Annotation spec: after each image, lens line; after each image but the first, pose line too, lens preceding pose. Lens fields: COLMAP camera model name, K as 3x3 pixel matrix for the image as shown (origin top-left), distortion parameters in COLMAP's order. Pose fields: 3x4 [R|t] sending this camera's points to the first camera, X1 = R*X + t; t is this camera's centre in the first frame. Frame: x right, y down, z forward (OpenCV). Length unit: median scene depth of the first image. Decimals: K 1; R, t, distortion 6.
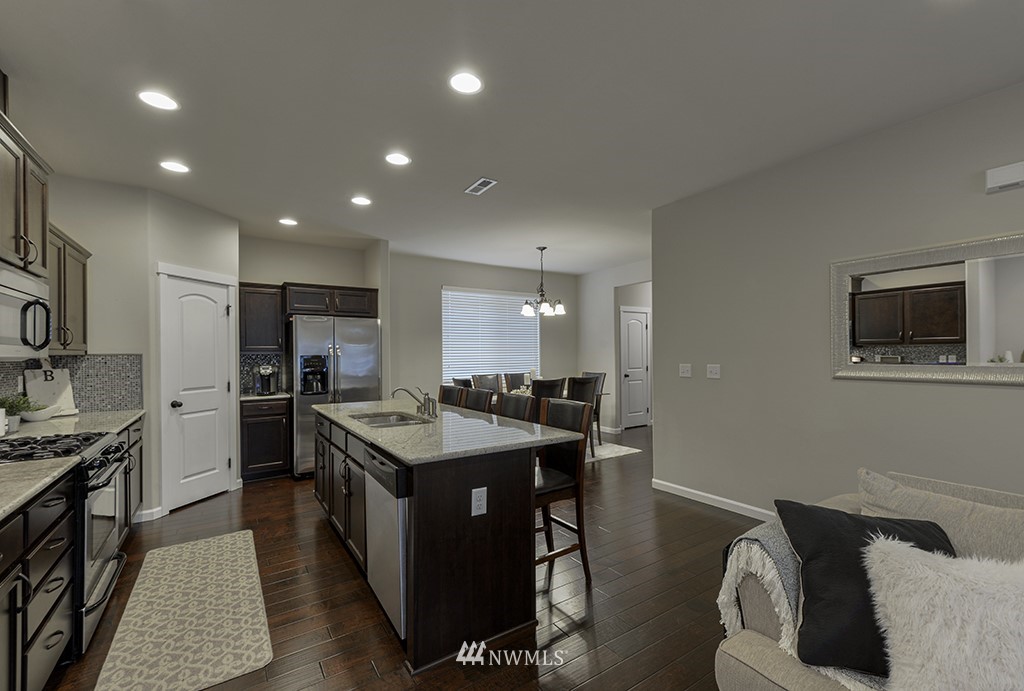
lens RADIAL K [[434.9, 0, 508.1], [0, 434.9, 355.1], [0, 0, 1]] dist [0.017010, -0.000002]
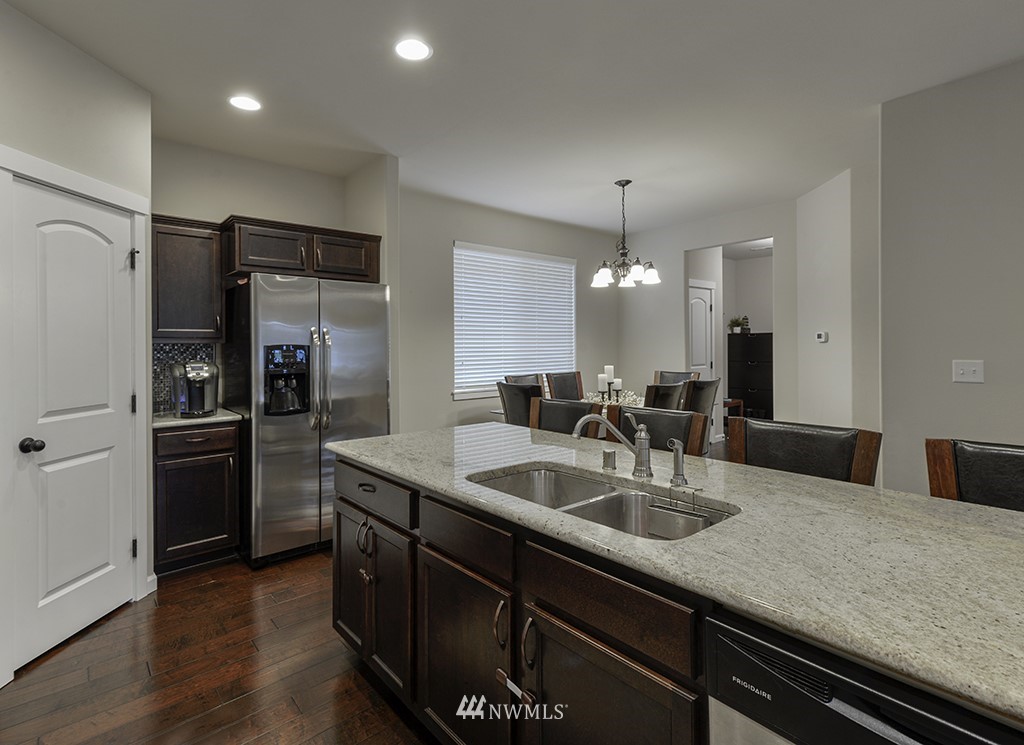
lens RADIAL K [[504.9, 0, 481.9], [0, 504.9, 345.1], [0, 0, 1]] dist [0.005915, 0.000839]
pose [[0.994593, 0.000086, 0.103853, -0.260012], [0.000563, 0.999981, -0.006219, 0.004772], [-0.103851, 0.006244, 0.994573, 0.319542]]
